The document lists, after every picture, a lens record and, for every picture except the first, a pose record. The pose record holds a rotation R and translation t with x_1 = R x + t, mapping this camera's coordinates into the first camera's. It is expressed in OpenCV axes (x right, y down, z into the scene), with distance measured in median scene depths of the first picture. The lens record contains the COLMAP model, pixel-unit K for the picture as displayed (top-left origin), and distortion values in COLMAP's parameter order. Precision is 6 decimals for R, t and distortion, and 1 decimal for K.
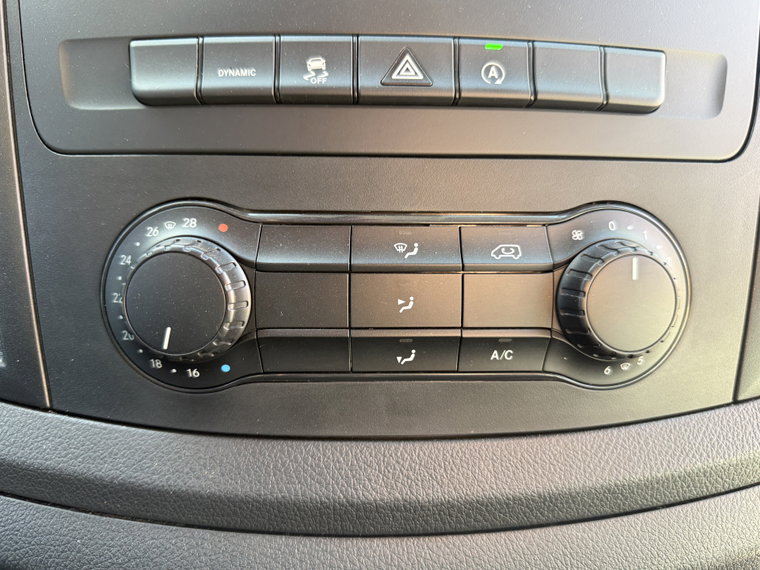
lens RADIAL K [[560.1, 0, 380.9], [0, 560.1, 288.8], [0, 0, 1]] dist [0.114720, -0.252758]
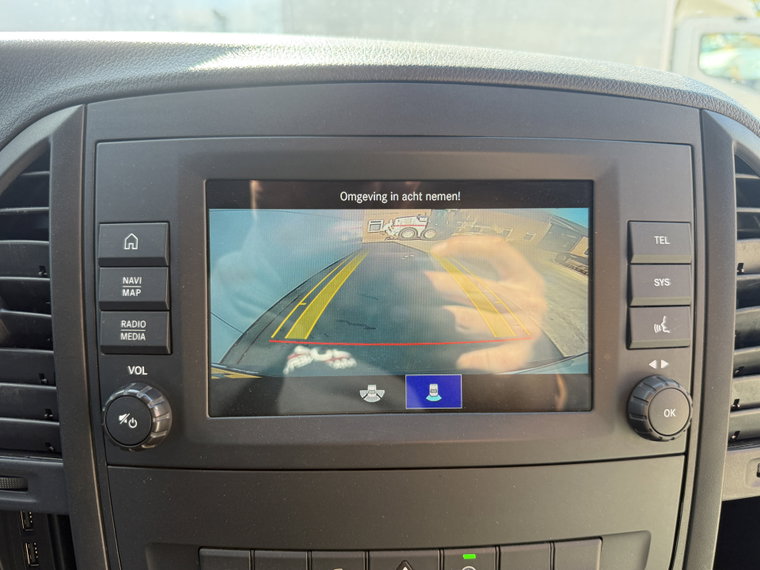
lens RADIAL K [[548.9, 0, 380.0], [0, 548.9, 285.0], [0, 0, 1]] dist [-0.020242, -0.001852]
pose [[0.999972, -0.002860, -0.006936, -0.003343], [0.003334, 0.997584, 0.069383, -1.139420], [0.006721, -0.069405, 0.997566, -0.250263]]
